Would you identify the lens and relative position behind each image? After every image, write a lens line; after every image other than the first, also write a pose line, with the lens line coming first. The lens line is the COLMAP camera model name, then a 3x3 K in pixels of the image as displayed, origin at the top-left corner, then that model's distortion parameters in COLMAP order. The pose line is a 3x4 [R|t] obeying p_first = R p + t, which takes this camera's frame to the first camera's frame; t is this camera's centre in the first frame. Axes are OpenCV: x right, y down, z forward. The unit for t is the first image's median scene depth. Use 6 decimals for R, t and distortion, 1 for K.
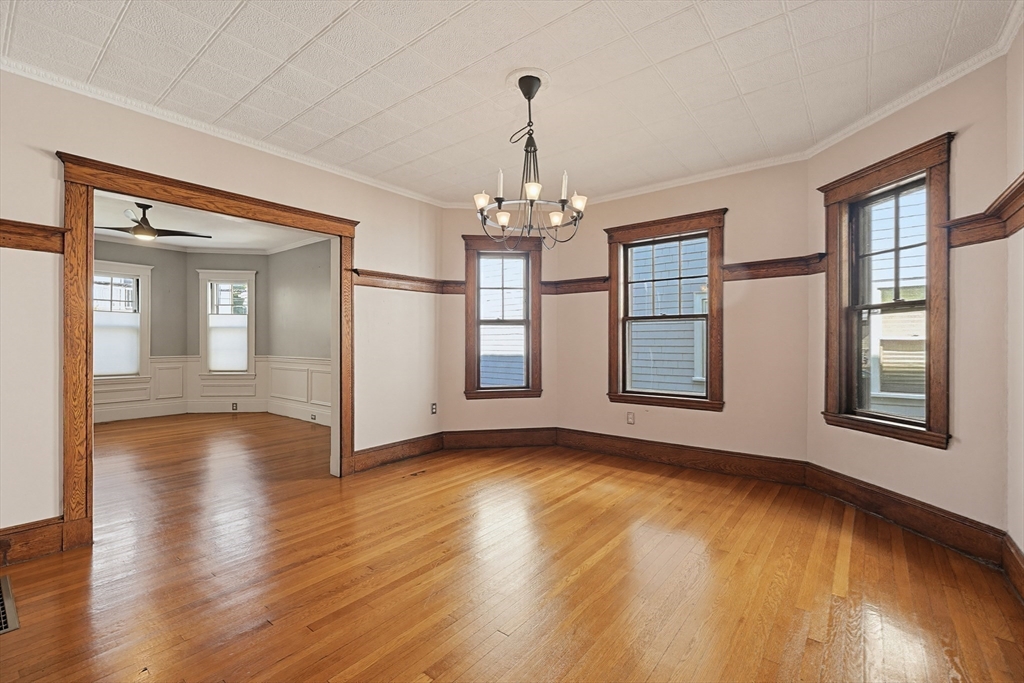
lens RADIAL K [[446.3, 0, 522.2], [0, 446.3, 340.4], [0, 0, 1]] dist [-0.000560, 0.000024]
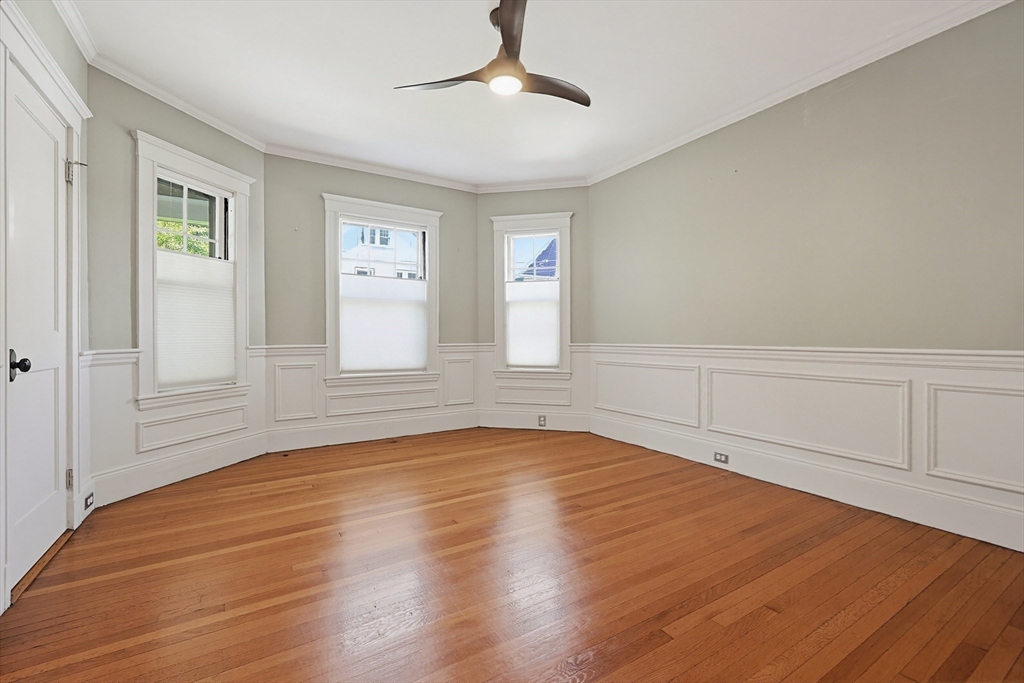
lens RADIAL K [[446.3, 0, 522.2], [0, 446.3, 340.4], [0, 0, 1]] dist [-0.000560, 0.000024]
pose [[0.938101, -0.001611, -0.346357, -0.445905], [0.004780, 0.999954, 0.008294, 0.024190], [0.346328, -0.009436, 0.938066, 0.374175]]
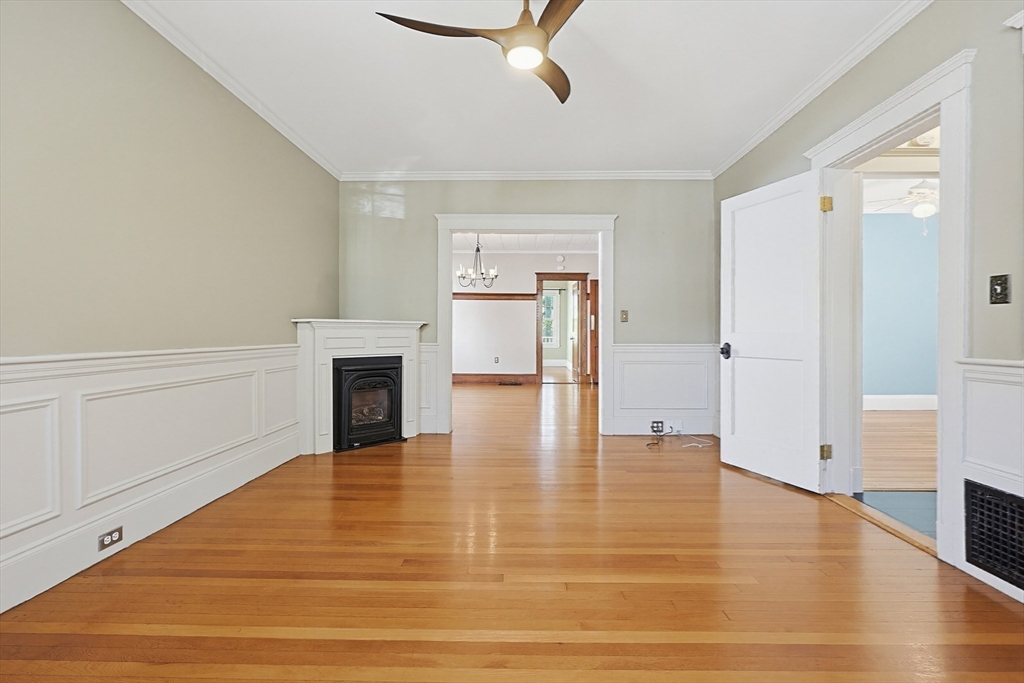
lens RADIAL K [[435.7, 0, 517.5], [0, 435.7, 330.4], [0, 0, 1]] dist [-0.000976, -0.000189]
pose [[-0.606400, 0.000595, 0.795160, -0.813800], [-0.001419, 0.999997, -0.001831, 0.019261], [-0.795159, -0.002238, -0.606397, 0.877177]]
